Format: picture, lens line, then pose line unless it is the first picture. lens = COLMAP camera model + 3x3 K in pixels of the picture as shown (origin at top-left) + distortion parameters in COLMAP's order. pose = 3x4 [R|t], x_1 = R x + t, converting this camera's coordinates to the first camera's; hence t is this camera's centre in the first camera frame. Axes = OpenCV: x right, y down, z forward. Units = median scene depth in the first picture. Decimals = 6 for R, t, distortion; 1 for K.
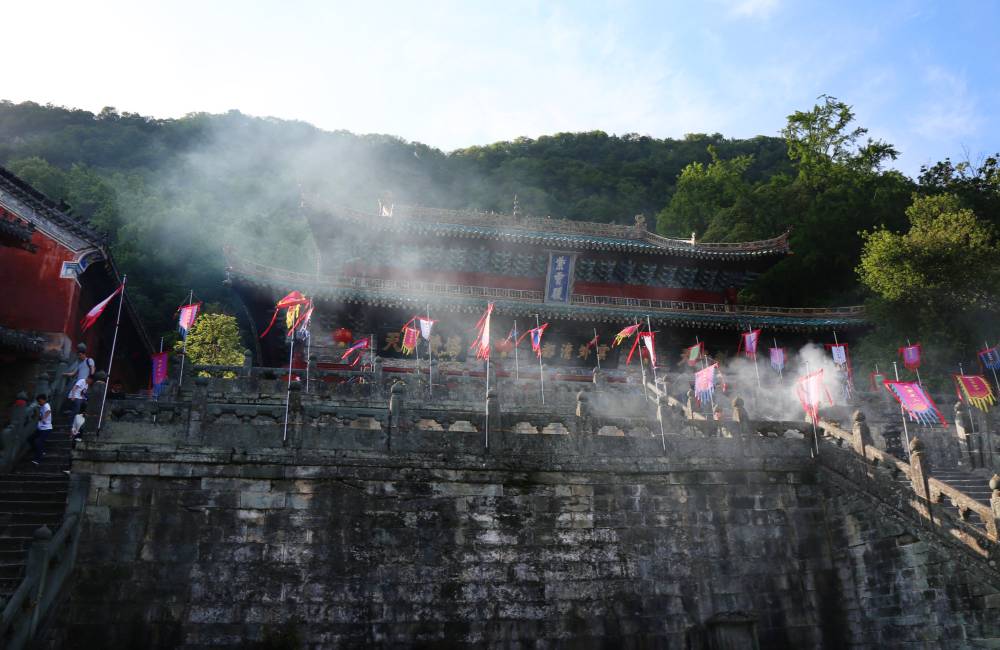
lens RADIAL K [[939.5, 0, 500.0], [0, 939.5, 325.0], [0, 0, 1]] dist [-0.147085, 0.006027]
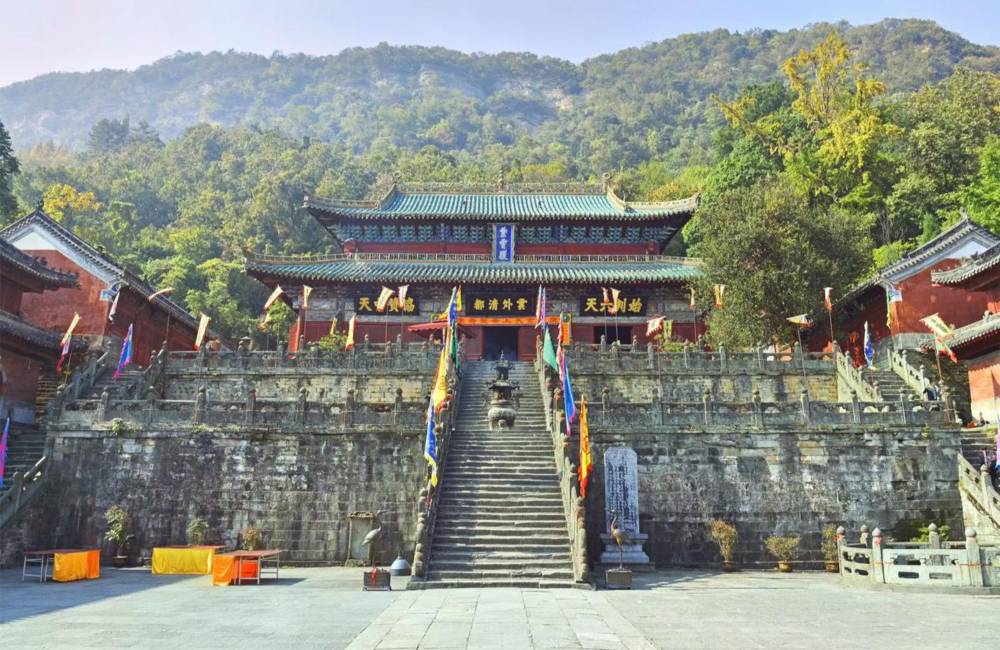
lens RADIAL K [[939.5, 0, 500.0], [0, 939.5, 325.0], [0, 0, 1]] dist [-0.147085, 0.006027]
pose [[0.965082, -0.018221, -0.261313, 1.004159], [0.055804, 0.988979, 0.137133, -0.296299], [0.255935, -0.146927, 0.955463, -0.651399]]
